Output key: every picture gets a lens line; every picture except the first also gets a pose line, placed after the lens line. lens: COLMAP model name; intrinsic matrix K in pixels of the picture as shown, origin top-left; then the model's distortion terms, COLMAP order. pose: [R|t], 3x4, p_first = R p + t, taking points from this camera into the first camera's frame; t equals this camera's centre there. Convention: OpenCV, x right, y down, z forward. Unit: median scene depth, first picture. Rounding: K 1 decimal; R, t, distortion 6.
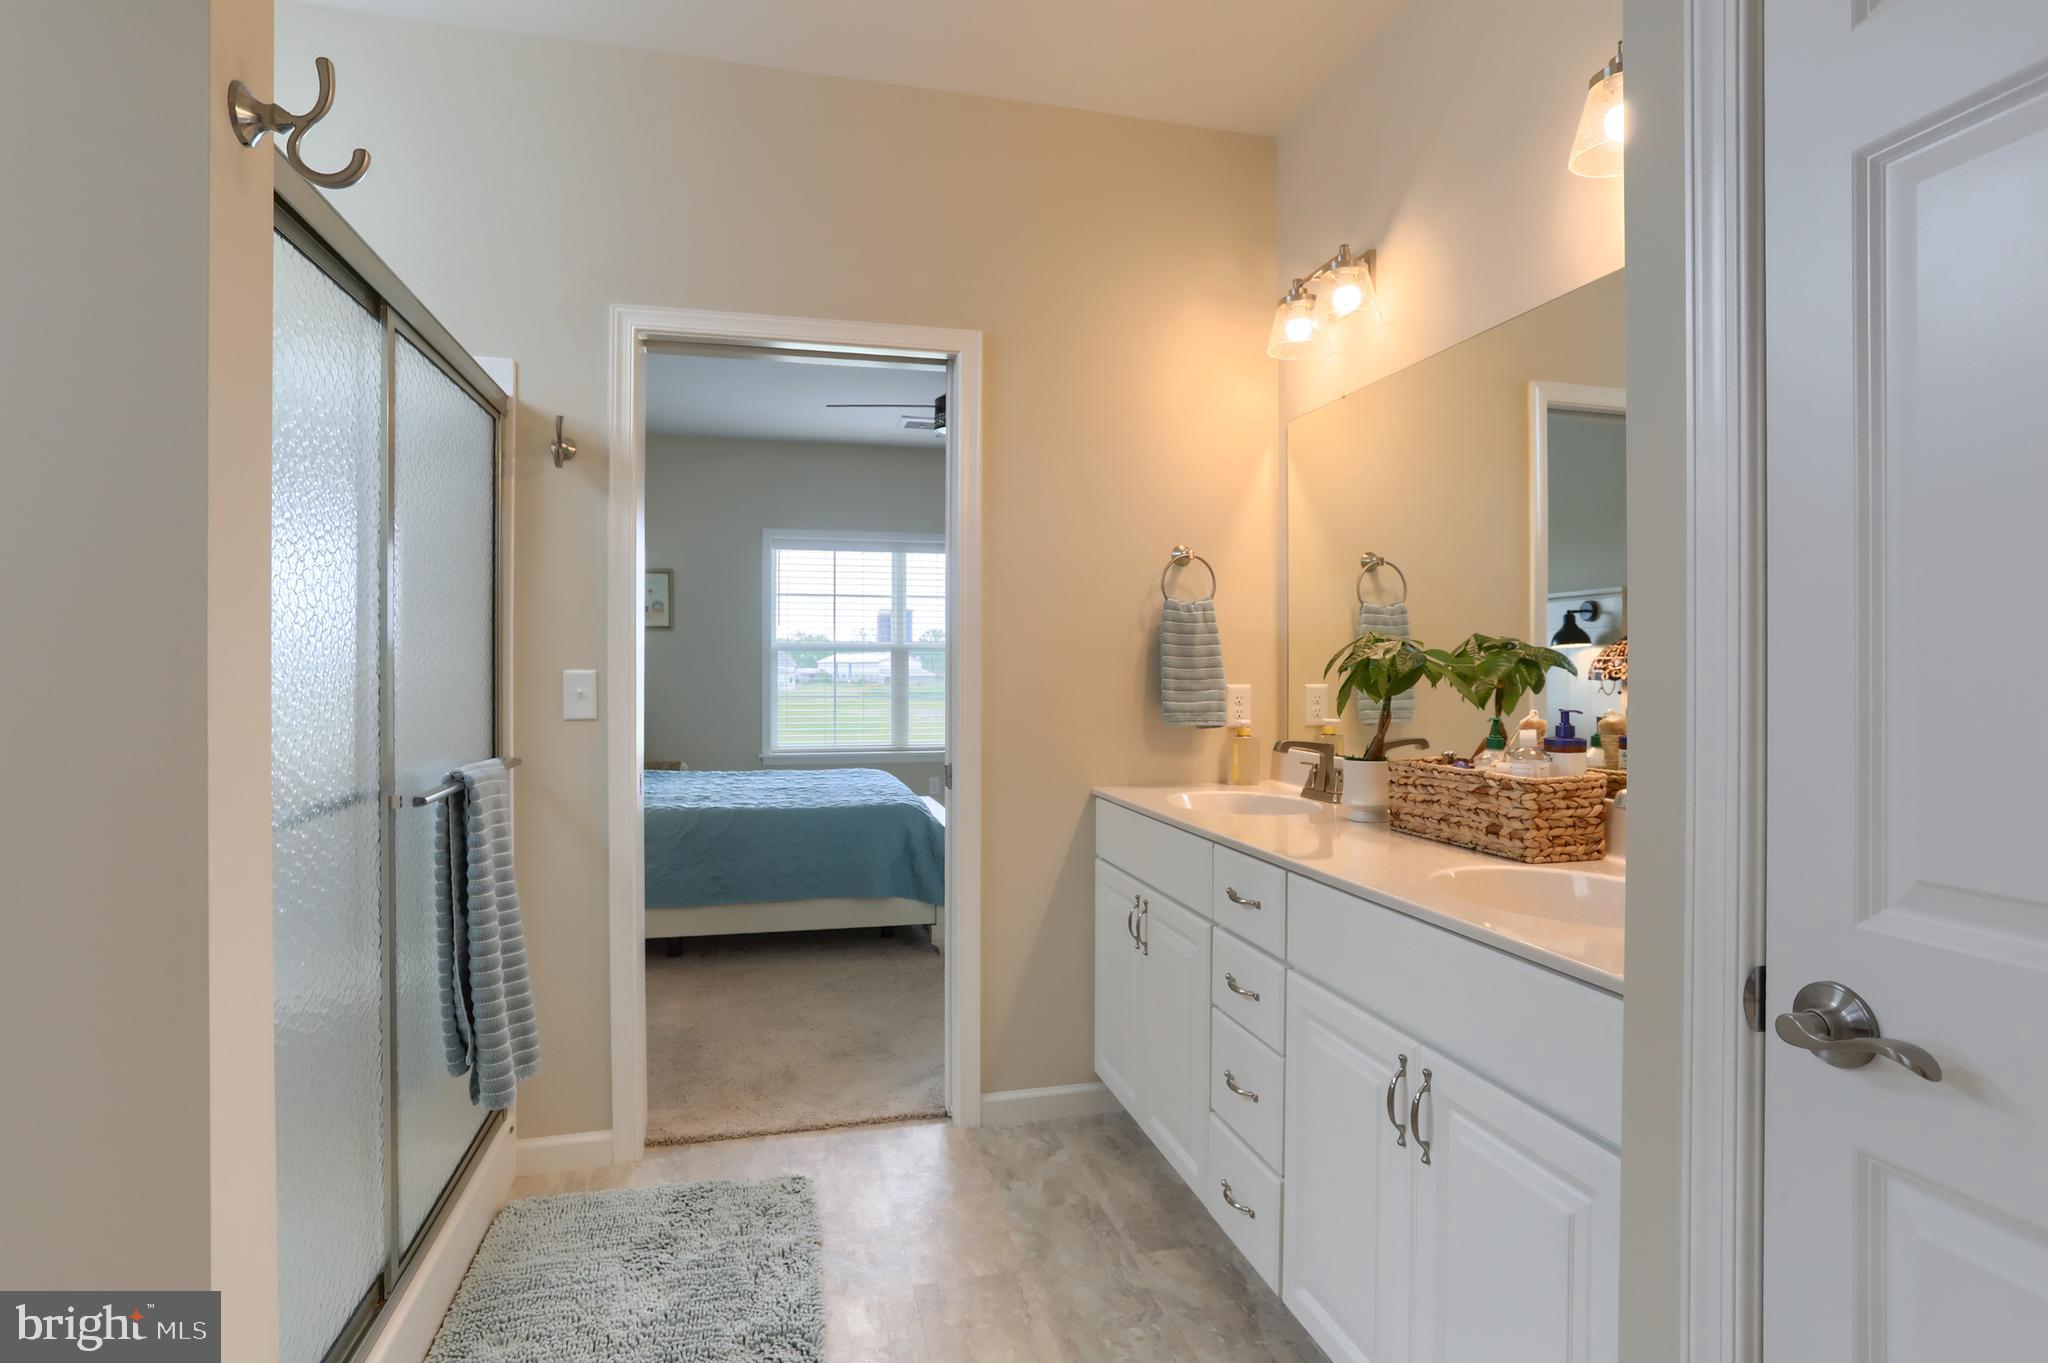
lens RADIAL K [[1040.6, 0, 1023.8], [0, 1040.6, 643.8], [0, 0, 1]] dist [-0.063937, 0.040462]
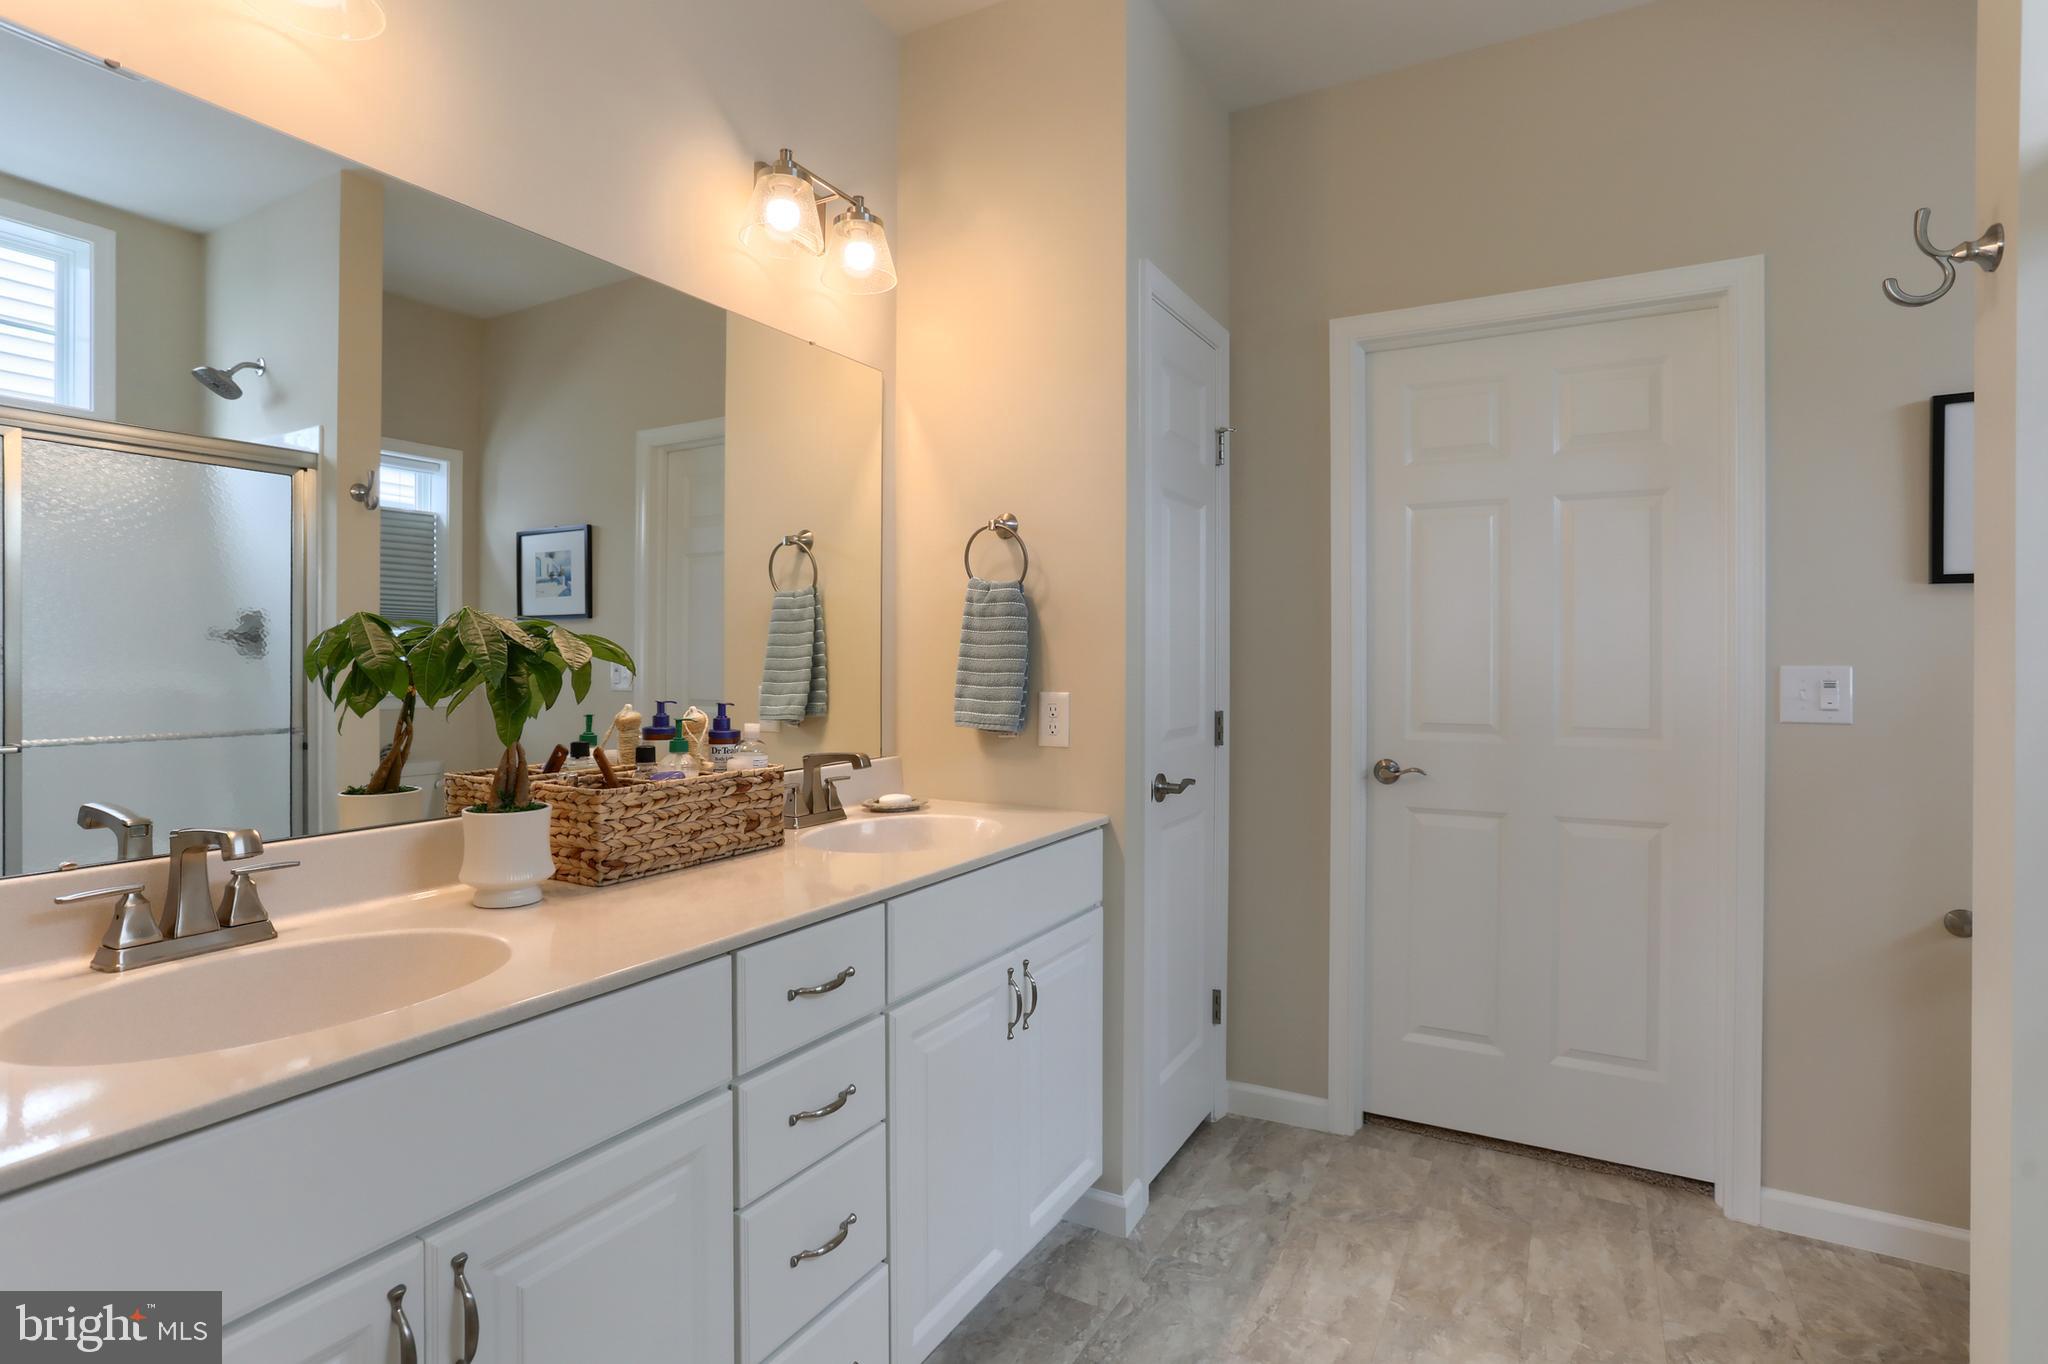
lens RADIAL K [[1001.8, 0, 1028.3], [0, 1001.8, 684.4], [0, 0, 1]] dist [-0.080354, 0.049903]
pose [[-0.734016, -0.013973, 0.678989, -0.427211], [-0.032921, 0.999345, -0.015023, 0.058246], [-0.678334, -0.033380, -0.733995, 1.730520]]
